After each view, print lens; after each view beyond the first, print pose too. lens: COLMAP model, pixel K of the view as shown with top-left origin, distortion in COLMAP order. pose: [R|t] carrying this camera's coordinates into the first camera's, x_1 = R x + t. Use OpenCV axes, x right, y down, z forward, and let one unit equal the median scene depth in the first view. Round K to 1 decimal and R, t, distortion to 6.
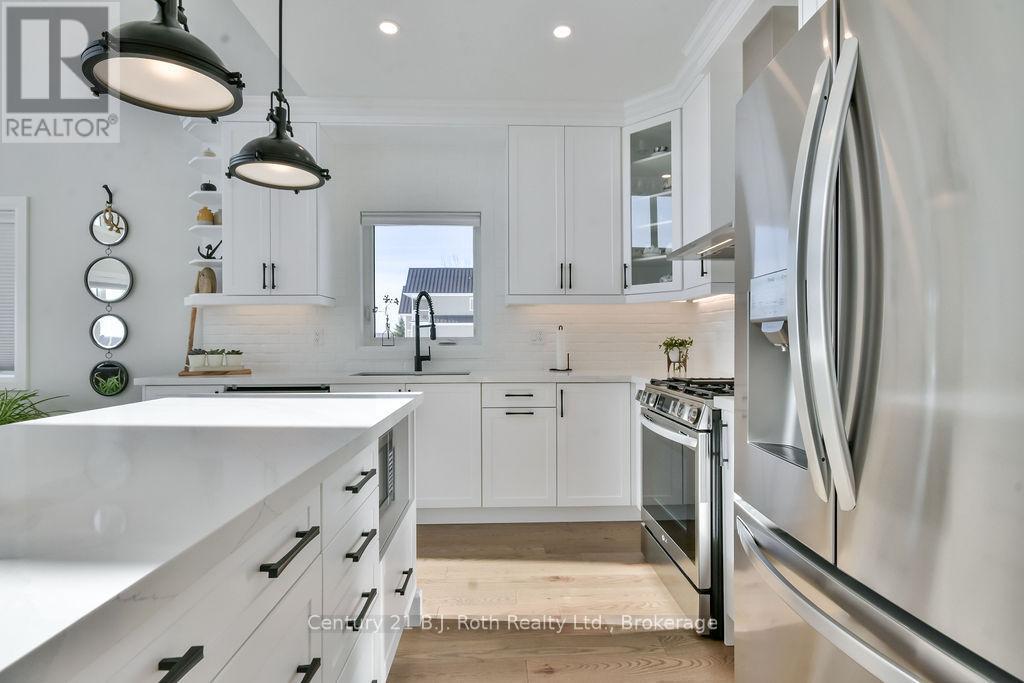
lens RADIAL K [[508.5, 0, 515.8], [0, 508.5, 340.7], [0, 0, 1]] dist [0.002217, 0.000747]
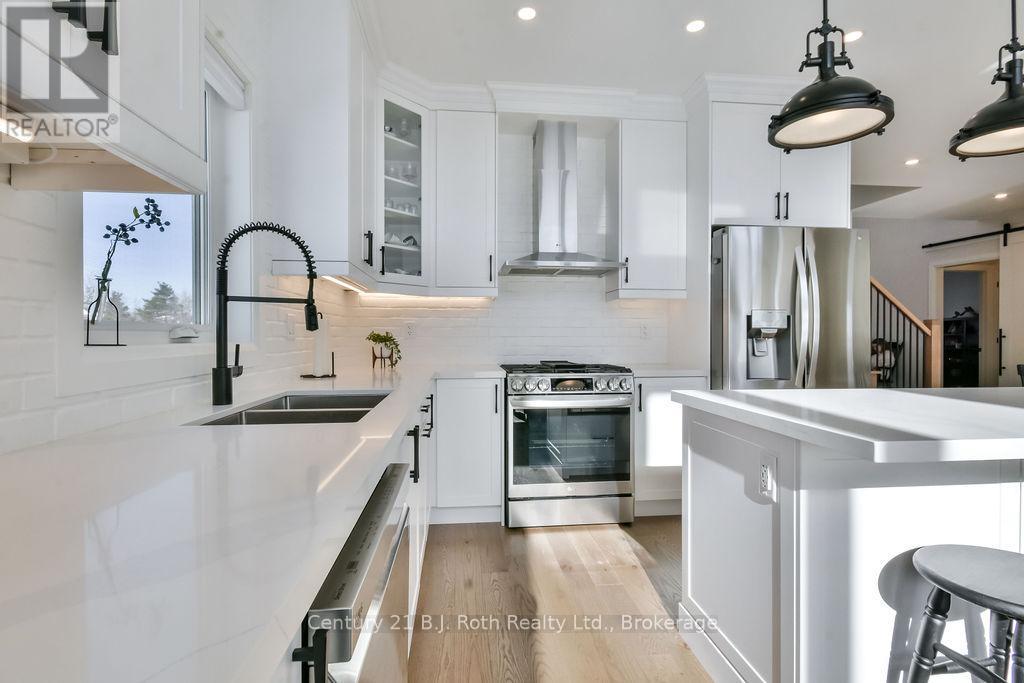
lens RADIAL K [[508.5, 0, 515.8], [0, 508.5, 340.7], [0, 0, 1]] dist [0.002217, 0.000747]
pose [[-0.081792, -0.004193, 0.996641, -0.660254], [-0.001824, 0.999990, 0.004057, 0.005916], [-0.996648, -0.001486, -0.081799, 0.833933]]
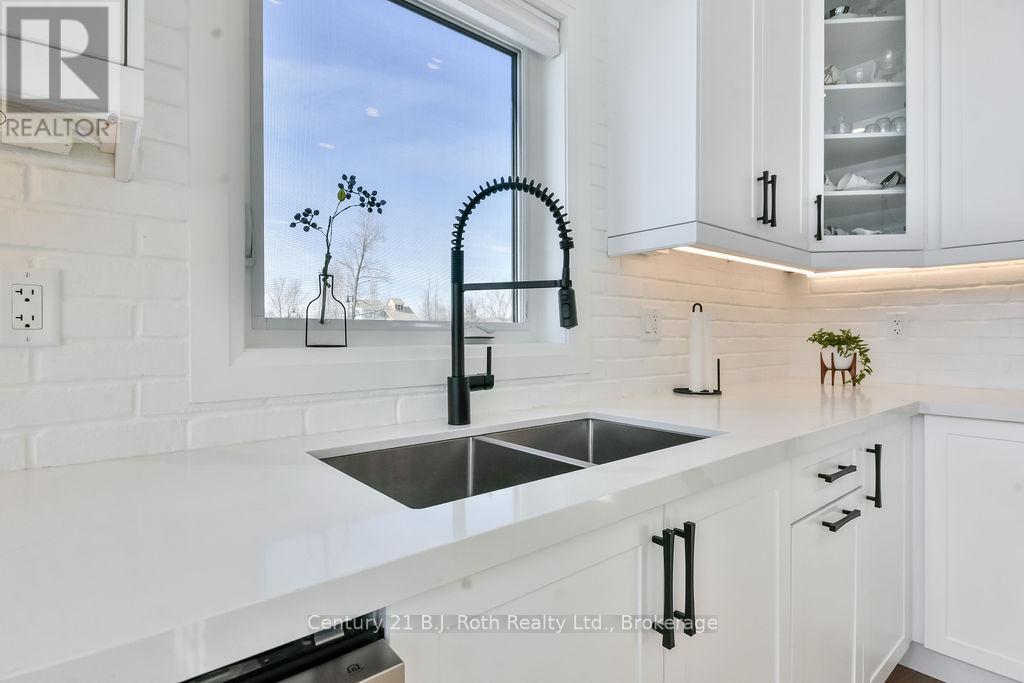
lens RADIAL K [[508.5, 0, 515.8], [0, 508.5, 340.7], [0, 0, 1]] dist [0.002217, 0.000747]
pose [[0.786573, -0.000739, 0.617497, -0.383191], [-0.003828, 0.999974, 0.006074, 0.004975], [-0.617485, -0.007142, 0.786550, 0.757471]]
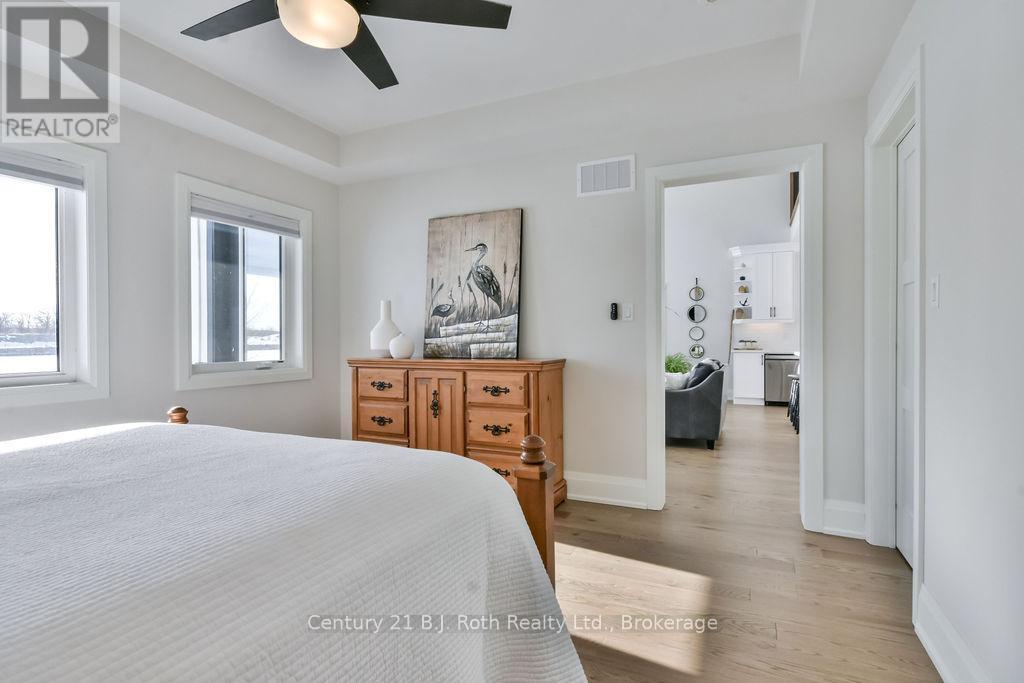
lens RADIAL K [[508.5, 0, 515.8], [0, 508.5, 340.7], [0, 0, 1]] dist [0.002217, 0.000747]
pose [[0.889750, 0.001886, -0.456444, -0.451201], [0.002177, 0.999963, 0.008375, -0.005402], [0.456442, -0.008445, 0.889713, -1.850447]]
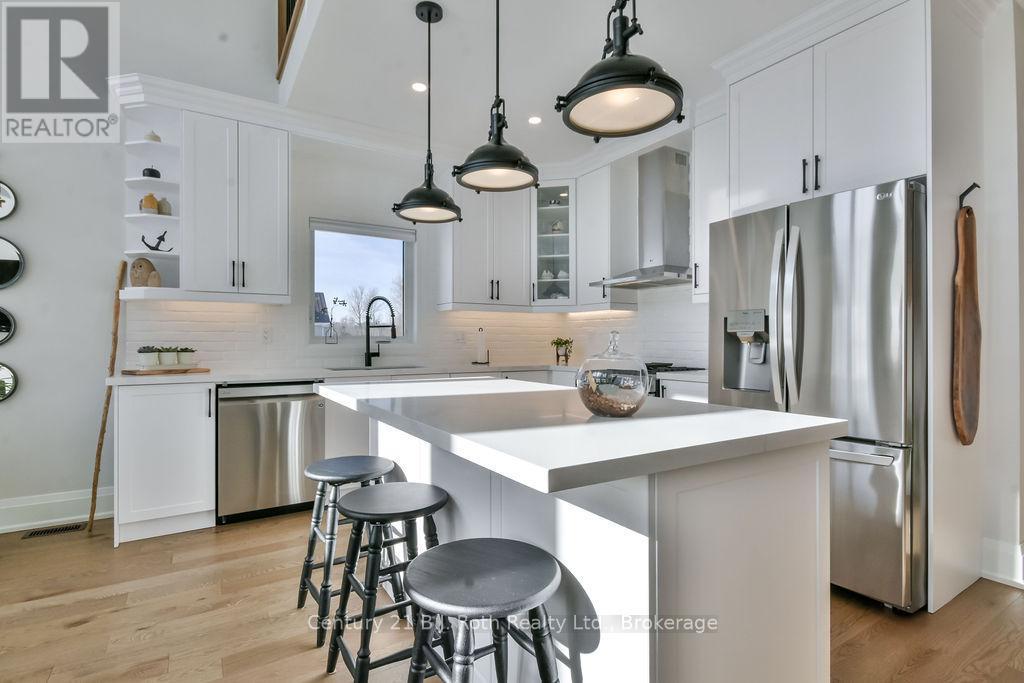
lens RADIAL K [[508.5, 0, 515.8], [0, 508.5, 340.7], [0, 0, 1]] dist [0.002217, 0.000747]
pose [[0.865006, 0.004964, 0.501737, -0.497454], [-0.005097, 0.999986, -0.001106, 0.003130], [-0.501736, -0.001601, 0.865019, -0.142742]]
